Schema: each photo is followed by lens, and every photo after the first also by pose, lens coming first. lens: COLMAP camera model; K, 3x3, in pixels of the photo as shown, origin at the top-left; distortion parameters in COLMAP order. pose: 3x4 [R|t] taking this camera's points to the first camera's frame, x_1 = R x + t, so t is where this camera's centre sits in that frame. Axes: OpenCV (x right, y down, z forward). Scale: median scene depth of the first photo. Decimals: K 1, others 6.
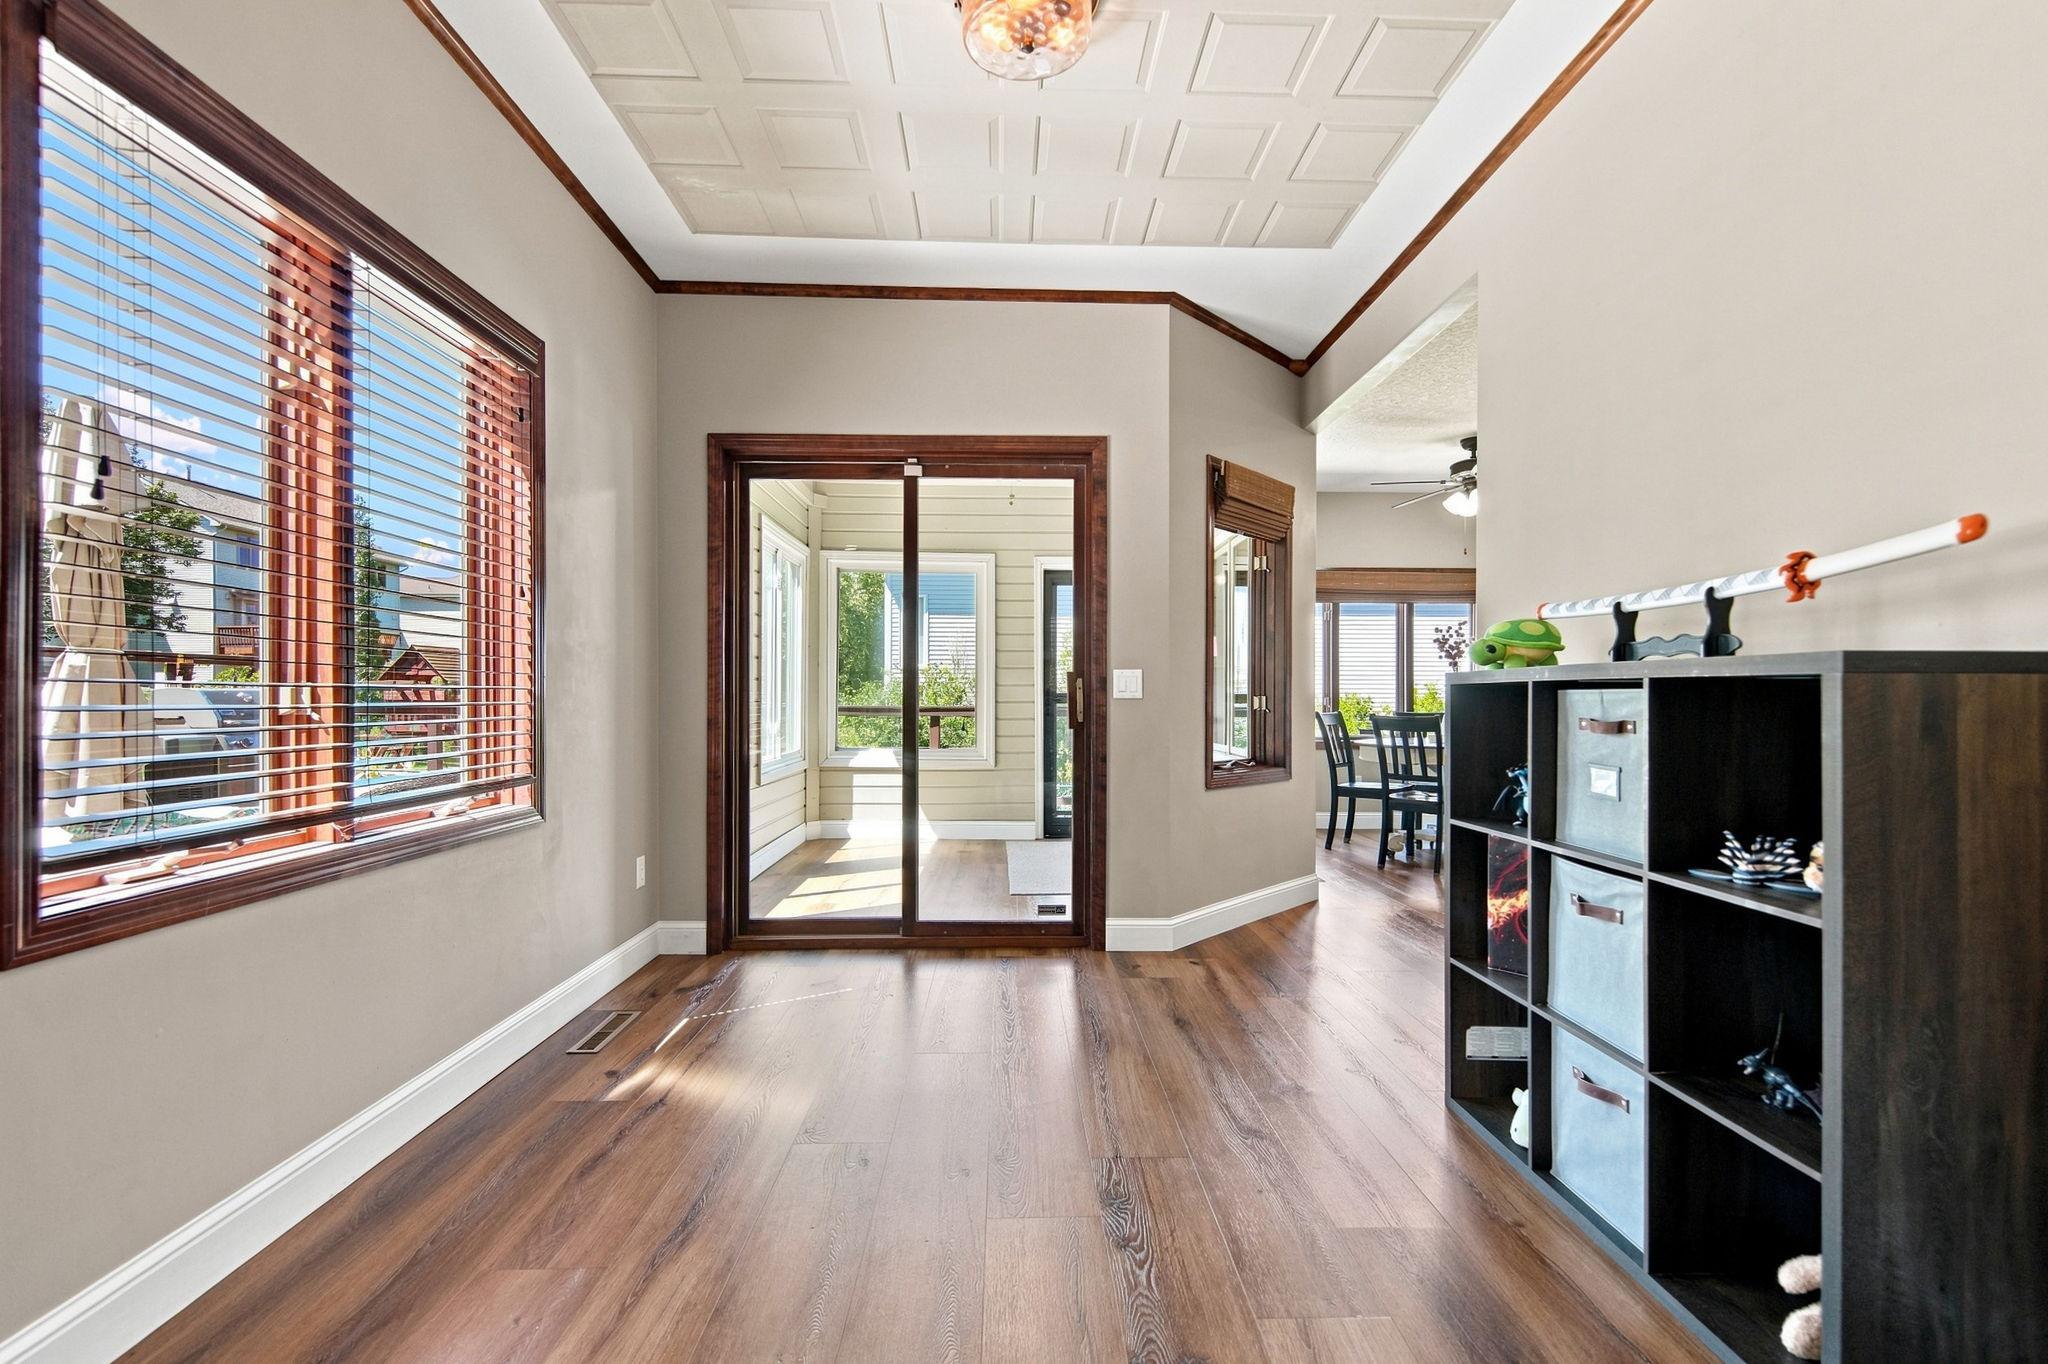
lens RADIAL K [[933.9, 0, 1024.0], [0, 933.9, 682.0], [0, 0, 1]] dist [0.000109, 0.000011]
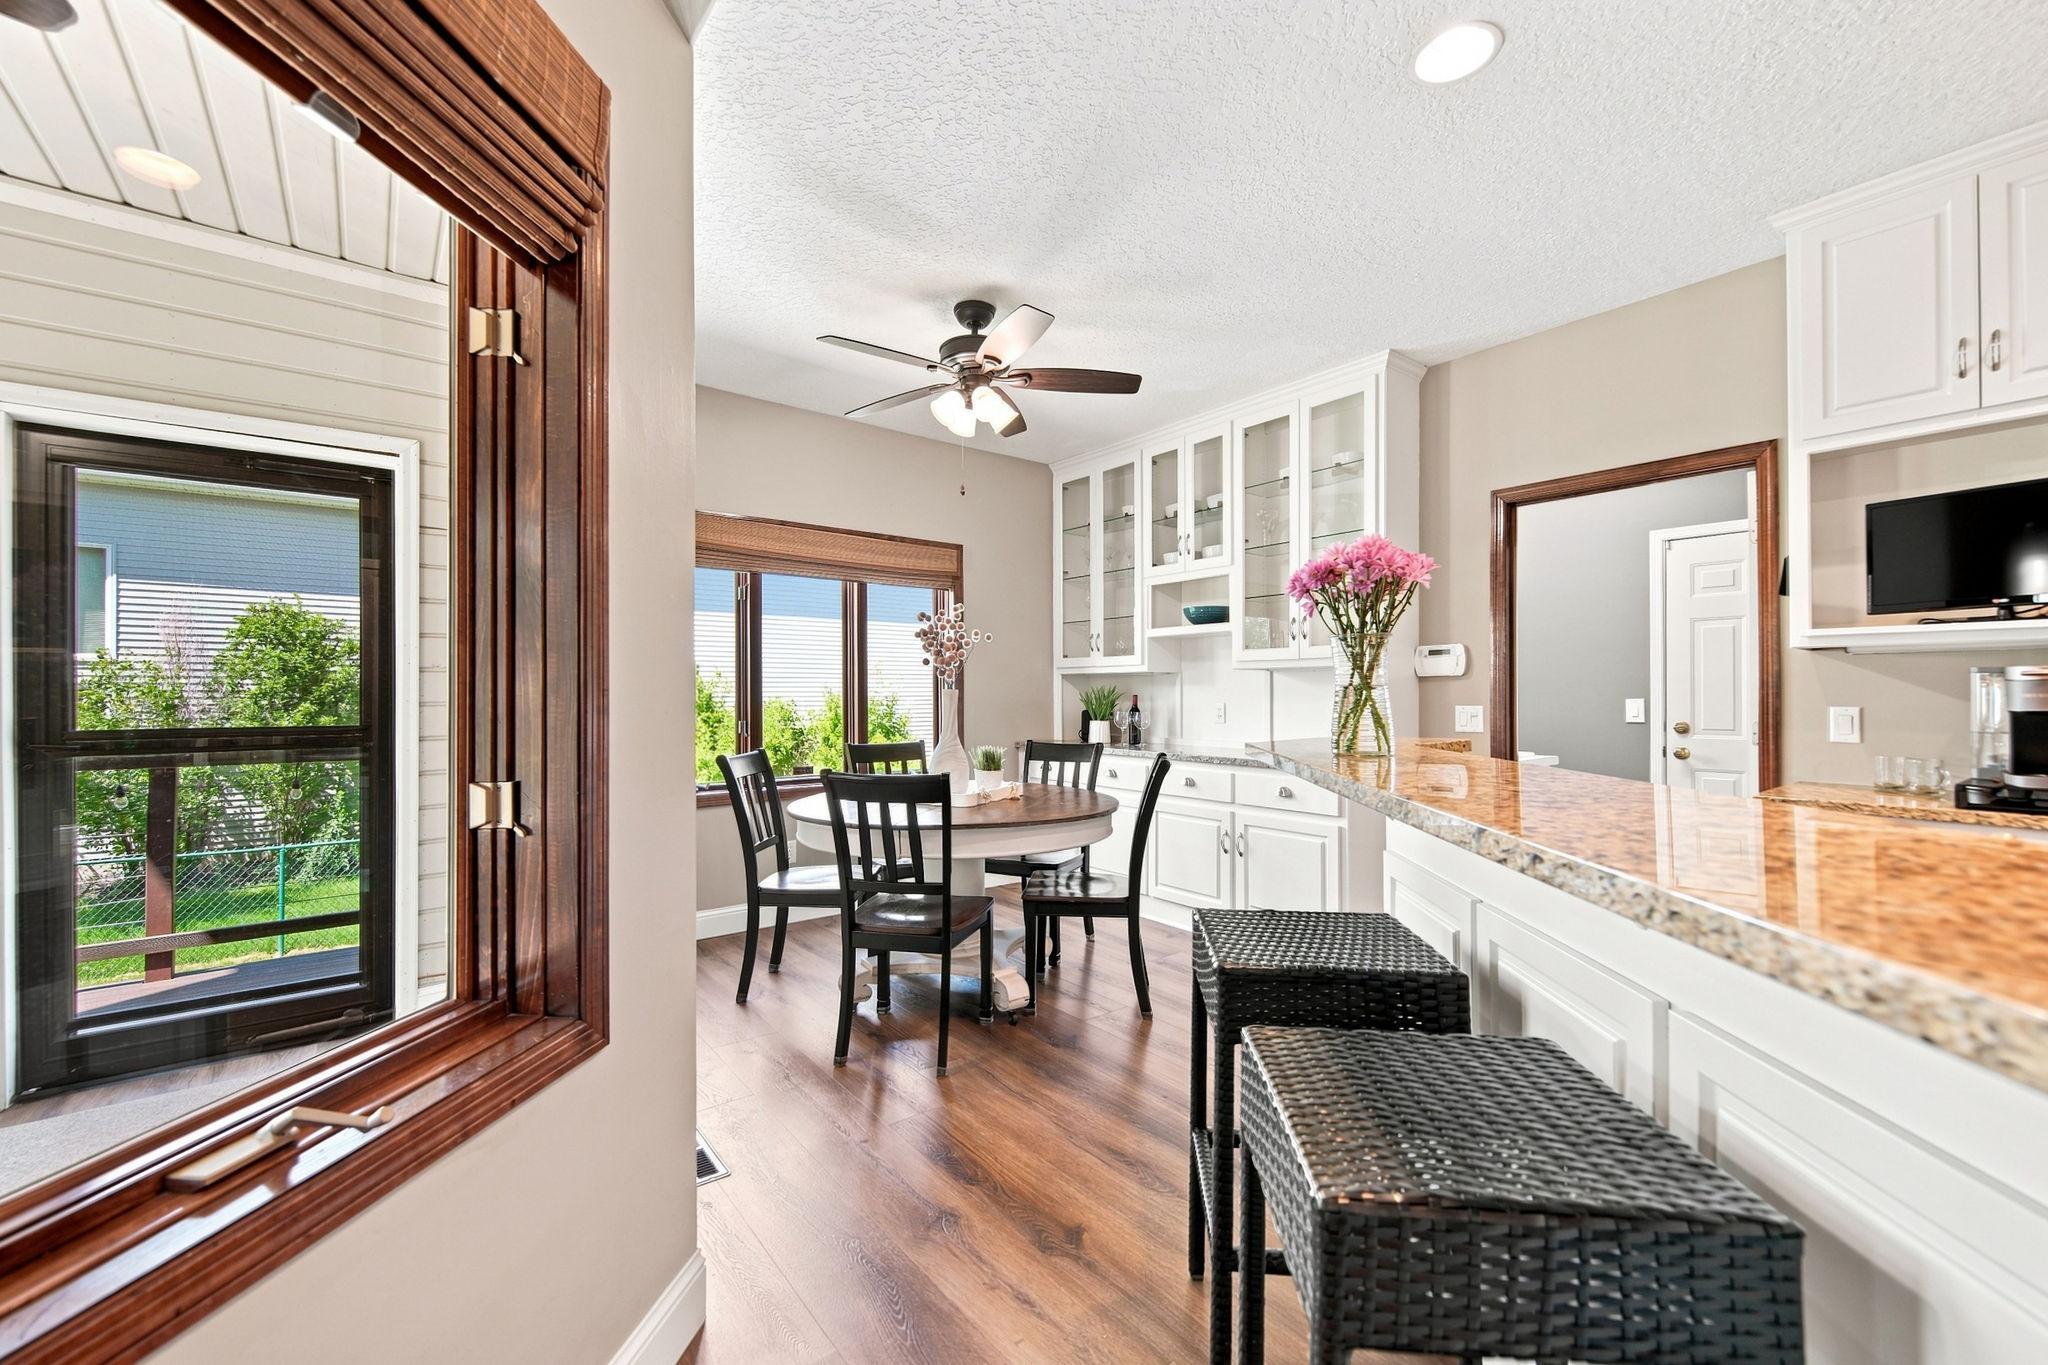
lens RADIAL K [[829.7, 0, 1024.0], [0, 829.7, 682.5], [0, 0, 1]] dist [0.001063, 0.000048]
pose [[0.809186, -0.002067, 0.587549, 0.167301], [0.000172, 0.999995, 0.003281, -0.011294], [-0.587552, -0.002554, 0.809182, 0.488271]]
